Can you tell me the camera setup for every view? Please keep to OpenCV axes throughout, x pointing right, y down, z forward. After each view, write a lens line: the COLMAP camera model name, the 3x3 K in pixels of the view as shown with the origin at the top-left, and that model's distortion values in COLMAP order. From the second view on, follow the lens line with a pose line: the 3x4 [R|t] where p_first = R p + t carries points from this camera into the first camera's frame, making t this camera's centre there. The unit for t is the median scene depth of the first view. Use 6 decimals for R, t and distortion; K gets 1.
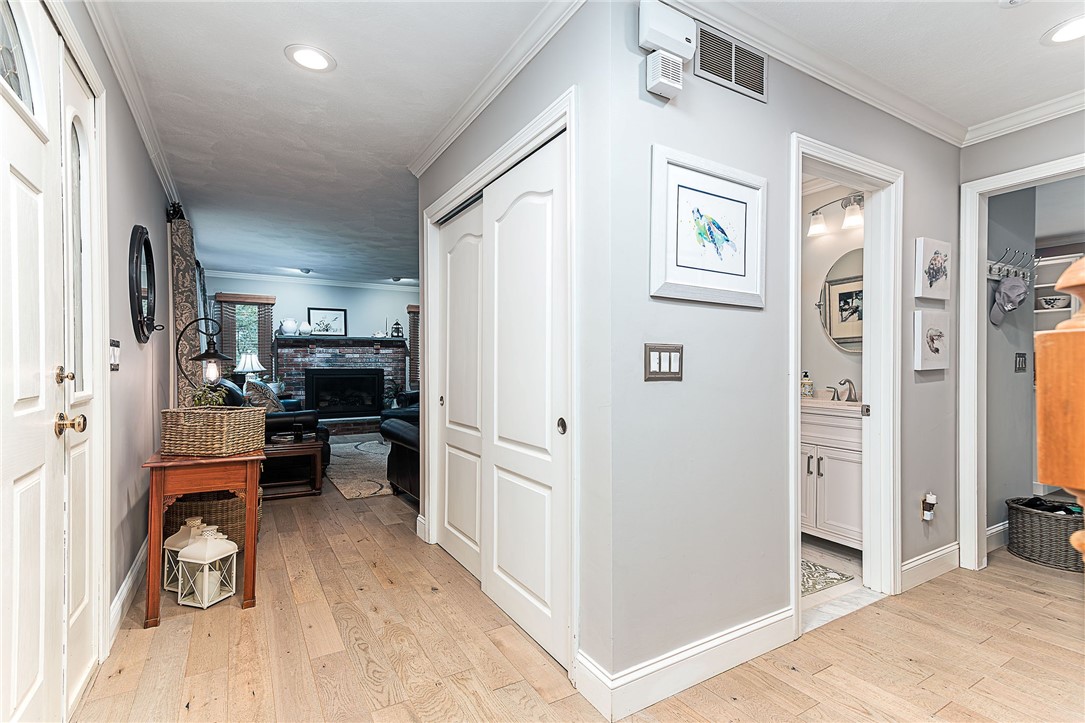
lens RADIAL K [[498.9, 0, 545.5], [0, 498.9, 362.5], [0, 0, 1]] dist [0.022353, -0.000213]
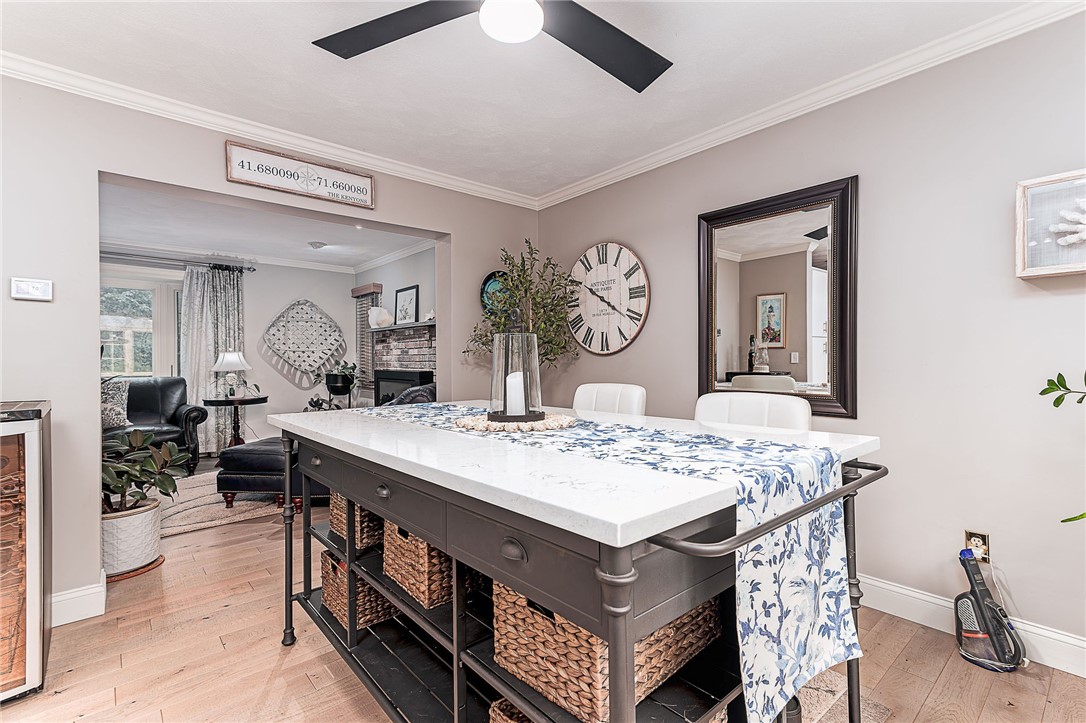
lens RADIAL K [[492.0, 0, 543.0], [0, 492.0, 361.5], [0, 0, 1]] dist [0.018024, -0.000577]
pose [[0.172436, 0.001049, -0.985020, 0.631402], [0.000194, 0.999999, 0.001099, -0.001451], [0.985021, -0.000380, 0.172436, 2.181461]]
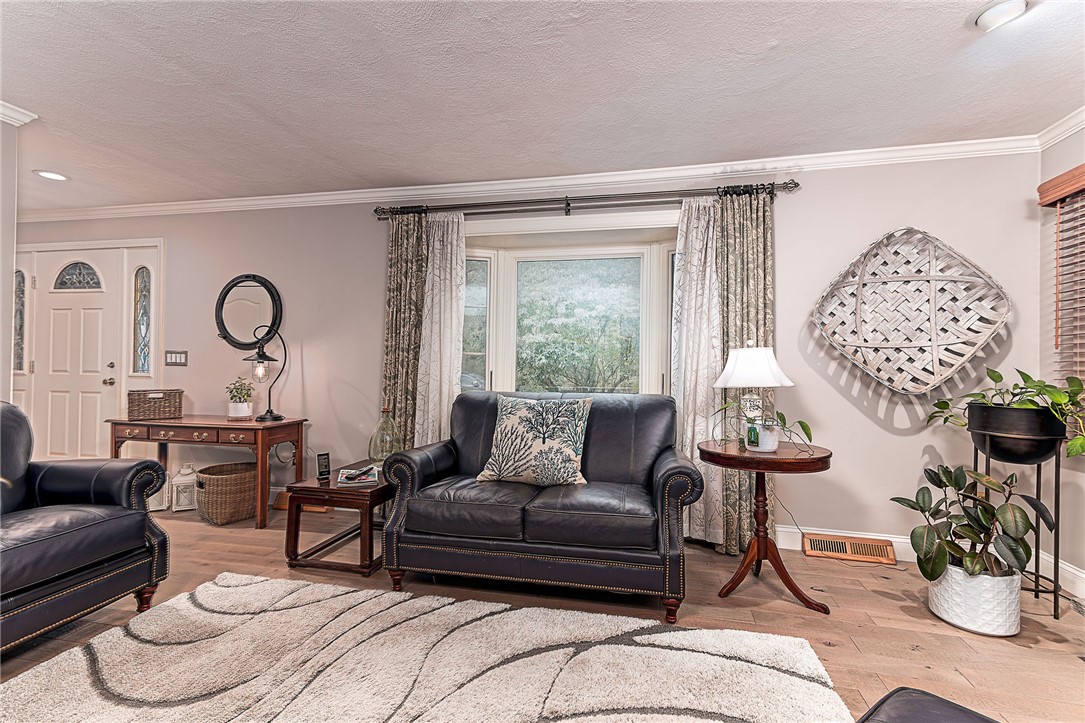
lens RADIAL K [[498.9, 0, 545.5], [0, 498.9, 362.5], [0, 0, 1]] dist [0.022353, -0.000213]
pose [[-0.696970, -0.015722, -0.716928, -0.234497], [-0.013760, 0.999869, -0.008550, 0.001235], [0.716968, 0.003906, -0.697095, 1.821367]]
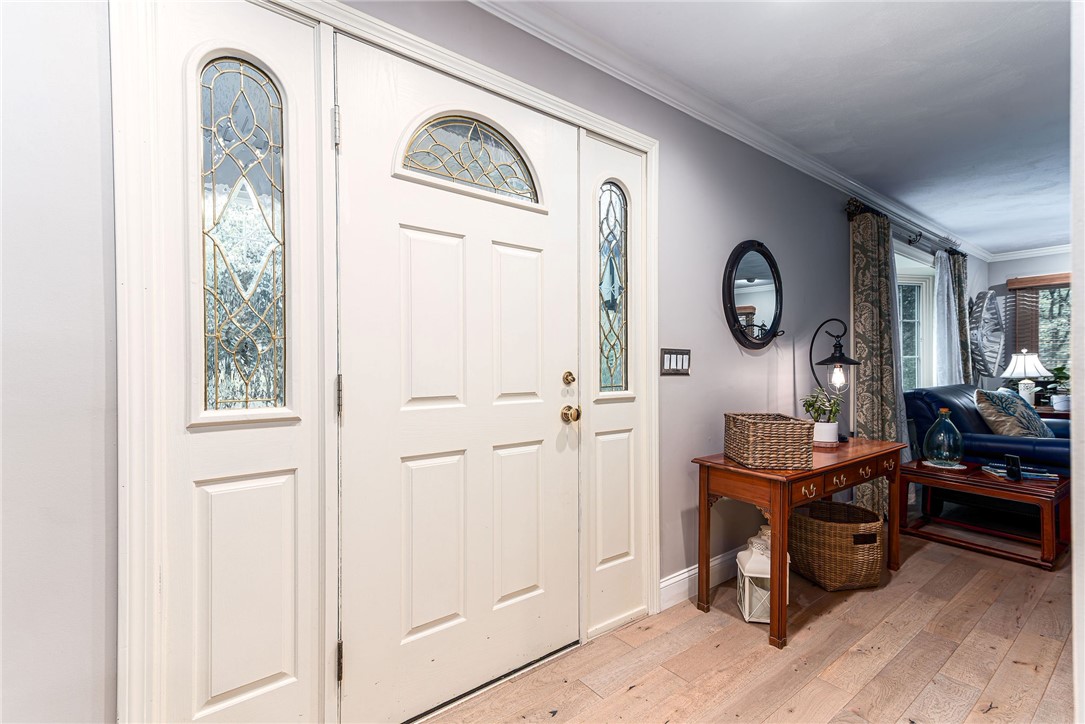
lens RADIAL K [[508.2, 0, 542.5], [0, 508.2, 362.0], [0, 0, 1]] dist [0.022834, 0.000242]
pose [[0.128150, -0.005392, -0.991740, 0.135846], [0.001157, 0.999985, -0.005287, -0.003615], [0.991754, -0.000470, 0.128155, 0.259199]]
